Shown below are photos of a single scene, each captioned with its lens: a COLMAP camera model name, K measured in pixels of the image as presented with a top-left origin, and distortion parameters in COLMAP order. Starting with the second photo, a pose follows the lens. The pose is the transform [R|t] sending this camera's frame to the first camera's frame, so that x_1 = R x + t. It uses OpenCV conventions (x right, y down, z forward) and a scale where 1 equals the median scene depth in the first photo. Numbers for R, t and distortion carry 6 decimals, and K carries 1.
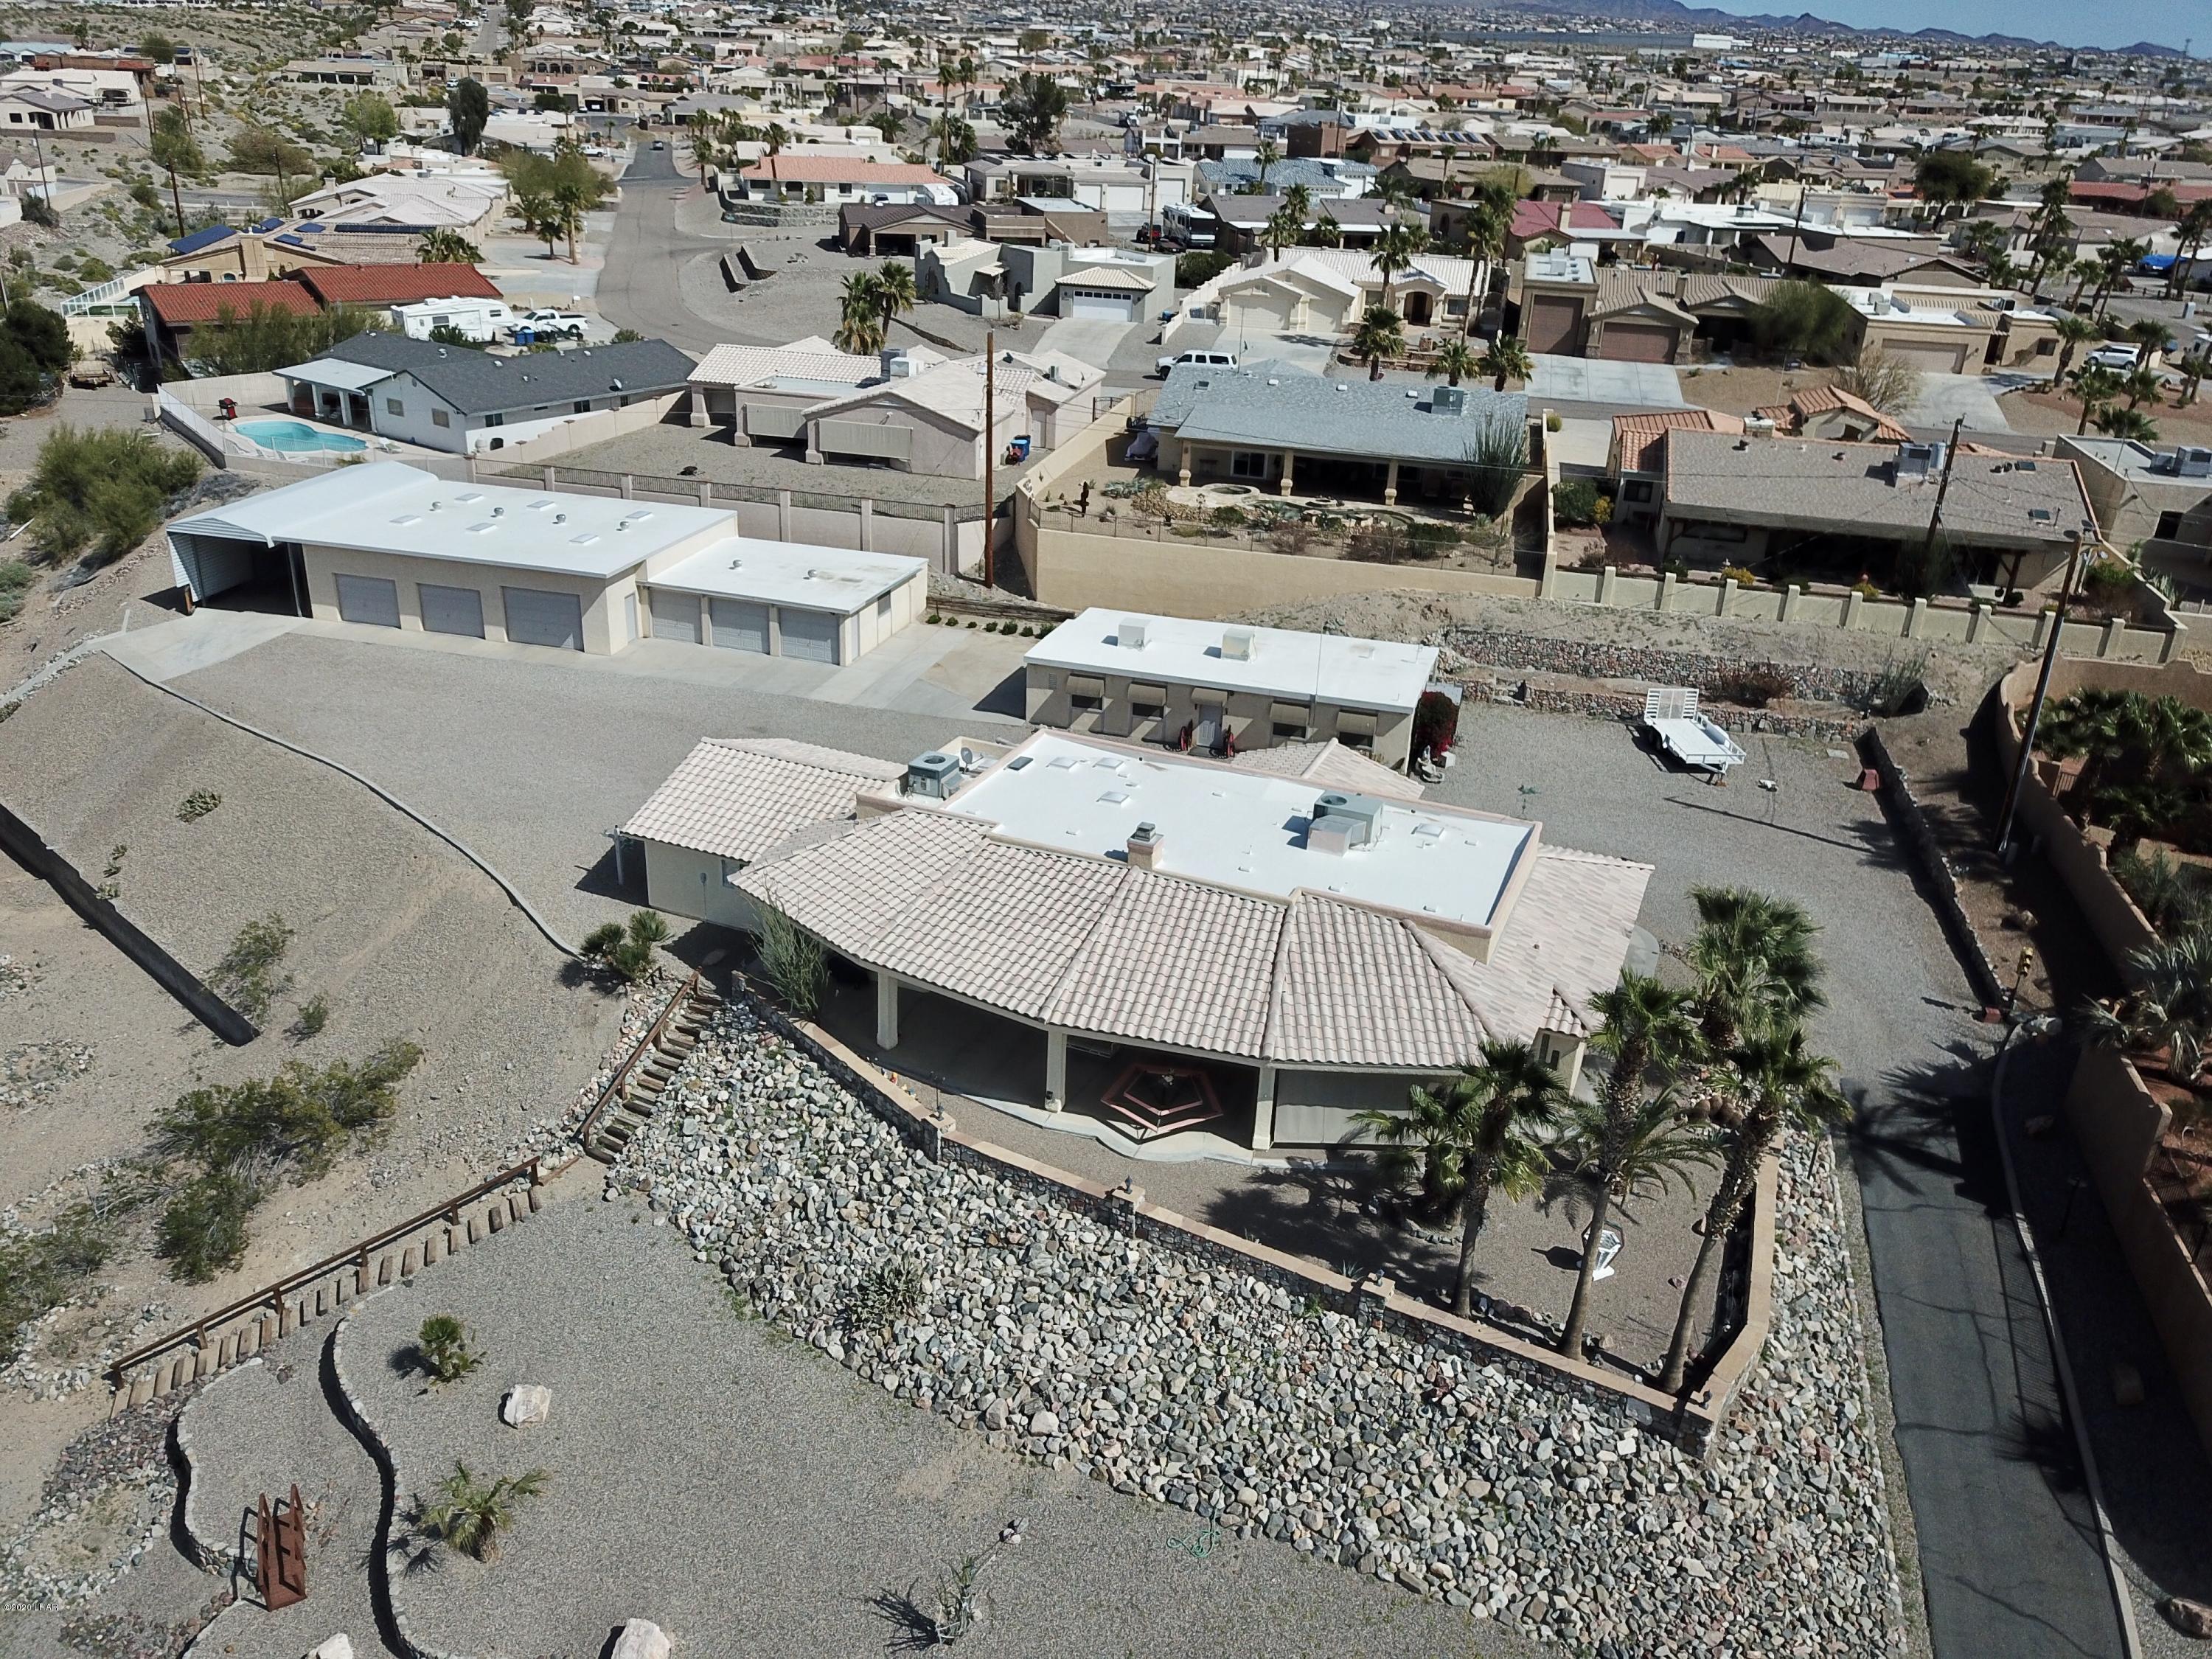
lens RADIAL K [[1686.9, 0, 1100.5], [0, 1686.9, 829.0], [0, 0, 1]] dist [0.012250, -0.011432]
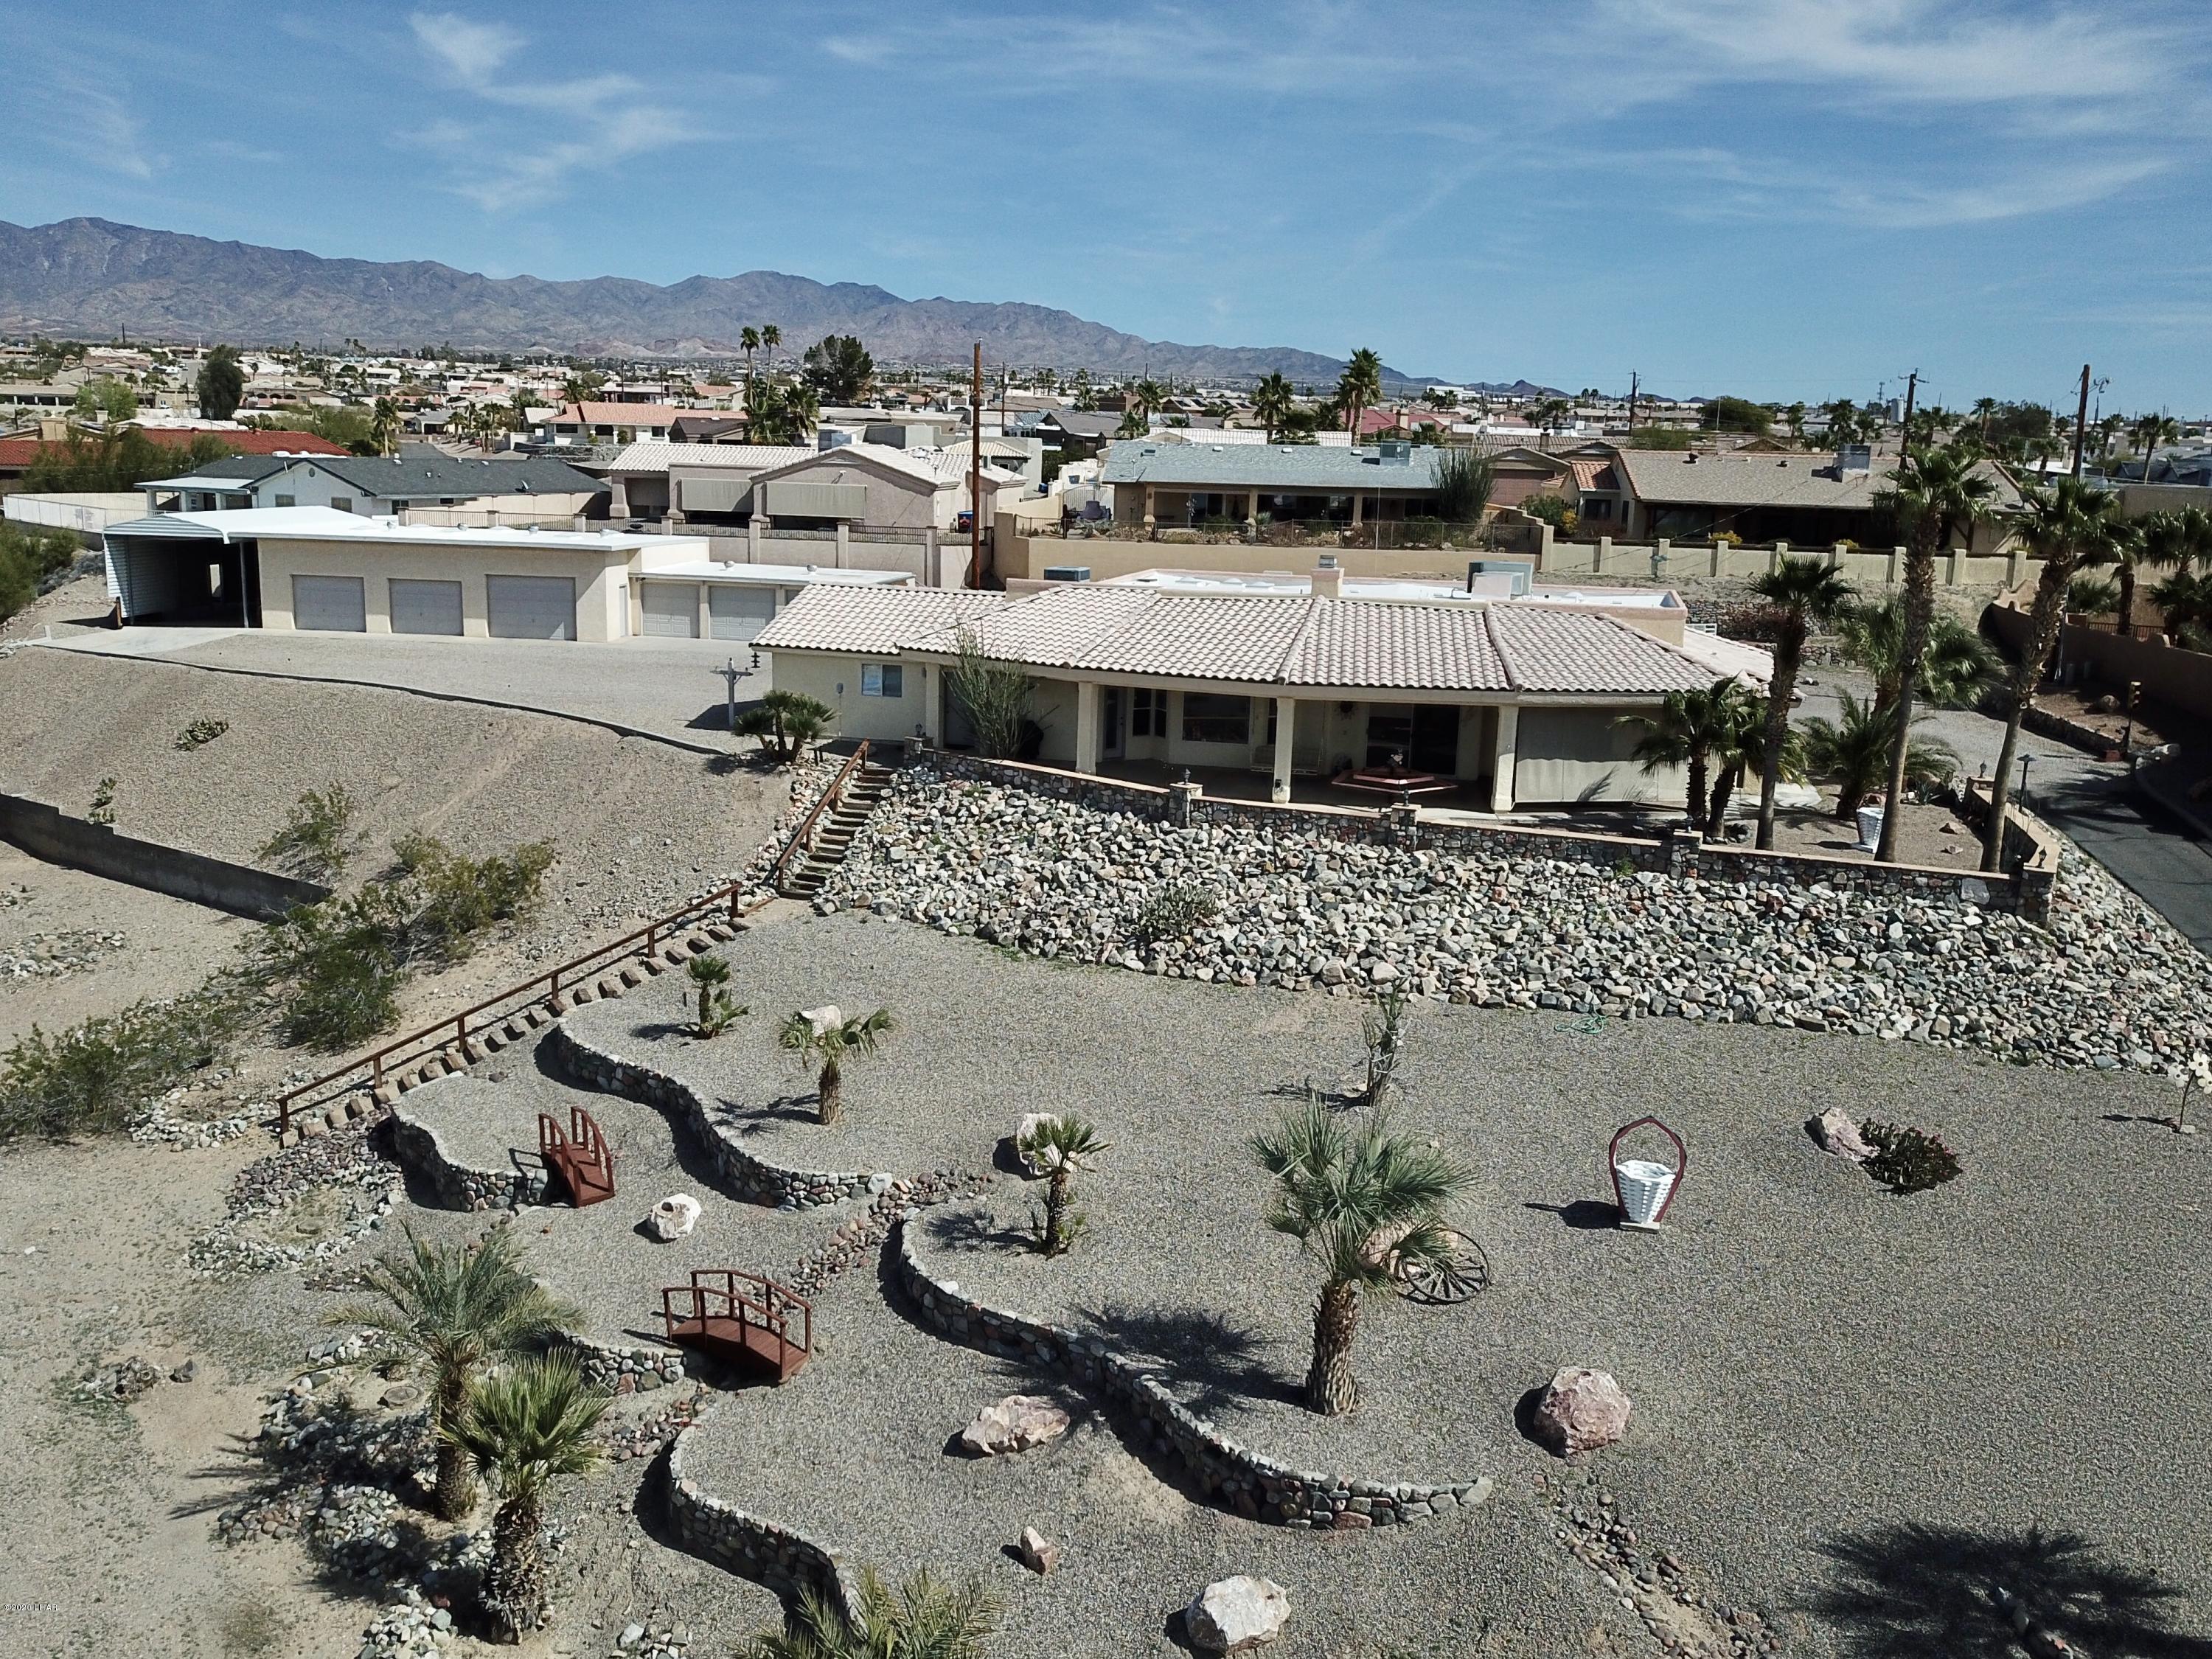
lens RADIAL K [[1854.1, 0, 1099.4], [0, 1854.1, 820.1], [0, 0, 1]] dist [0.017773, -0.025990]
pose [[0.989799, -0.040749, 0.136518, -0.231145], [0.069614, 0.974375, -0.213885, 0.330348], [-0.124304, 0.221207, 0.967272, -0.016405]]
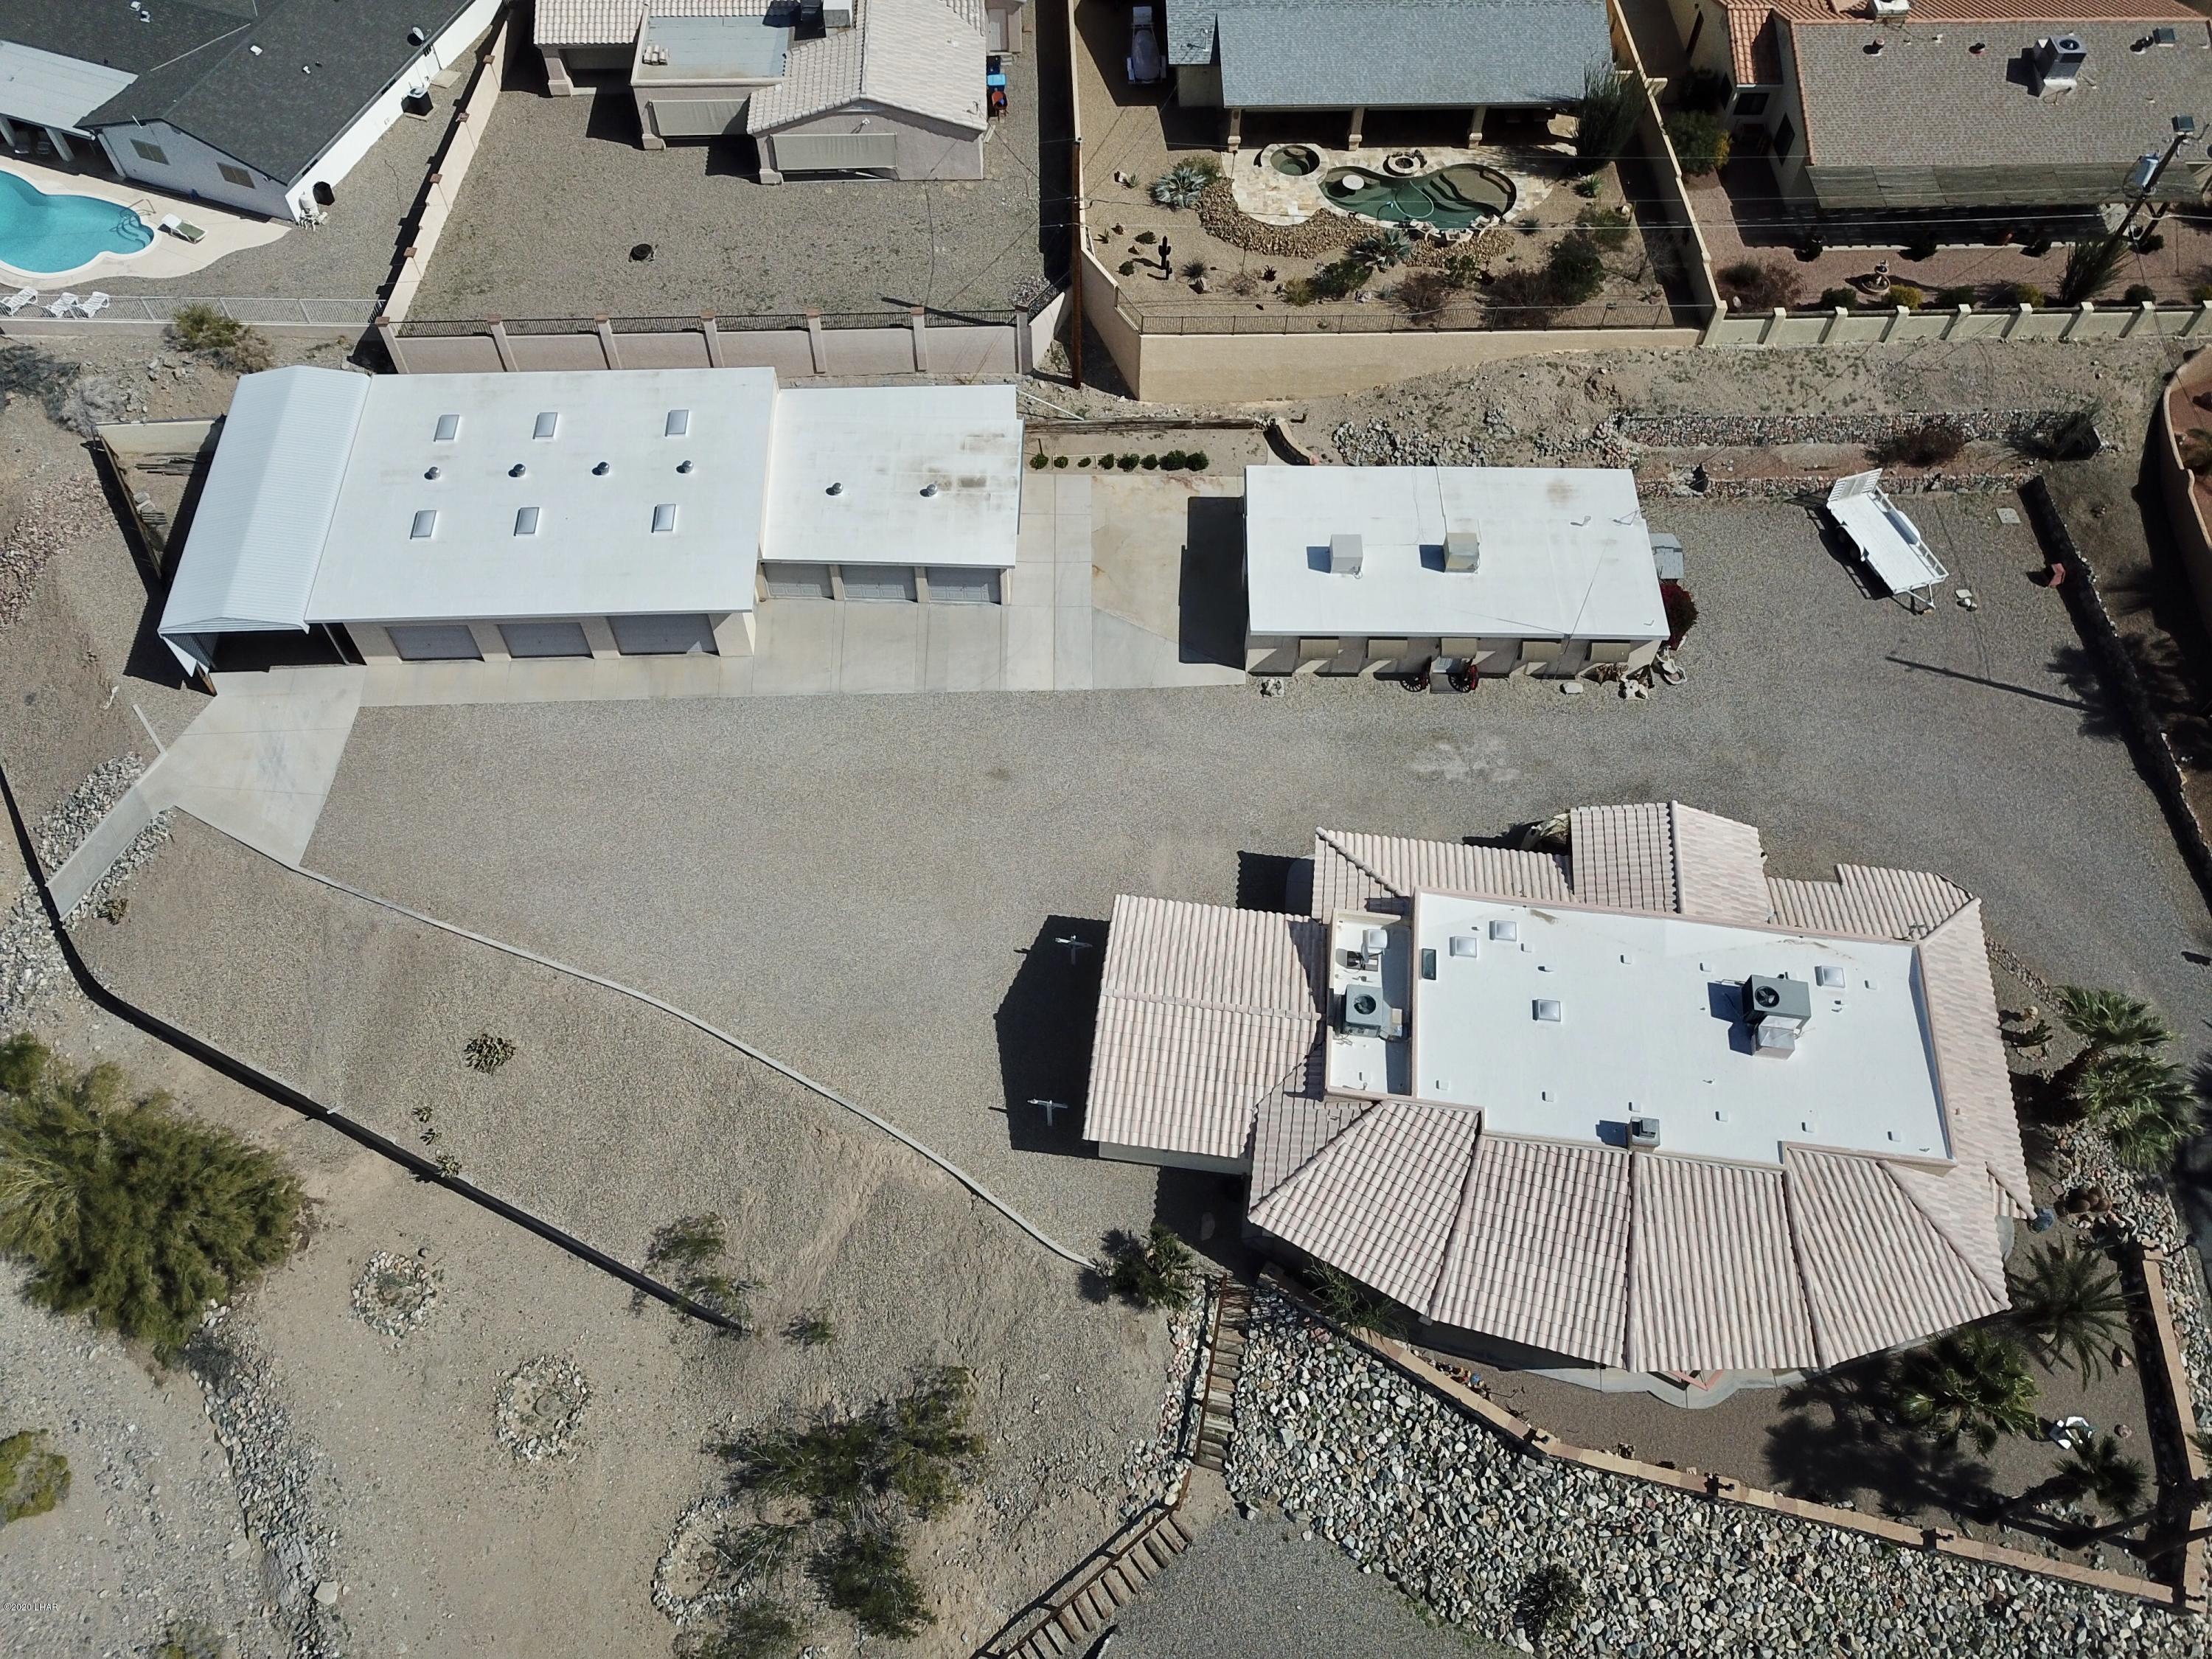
lens RADIAL K [[1686.9, 0, 1100.2], [0, 1686.9, 823.5], [0, 0, 1]] dist [0.012250, -0.011432]
pose [[0.961127, -0.247525, 0.122333, -0.345183], [0.138453, 0.815406, 0.562089, -0.712968], [-0.238883, -0.523302, 0.817979, 0.257675]]
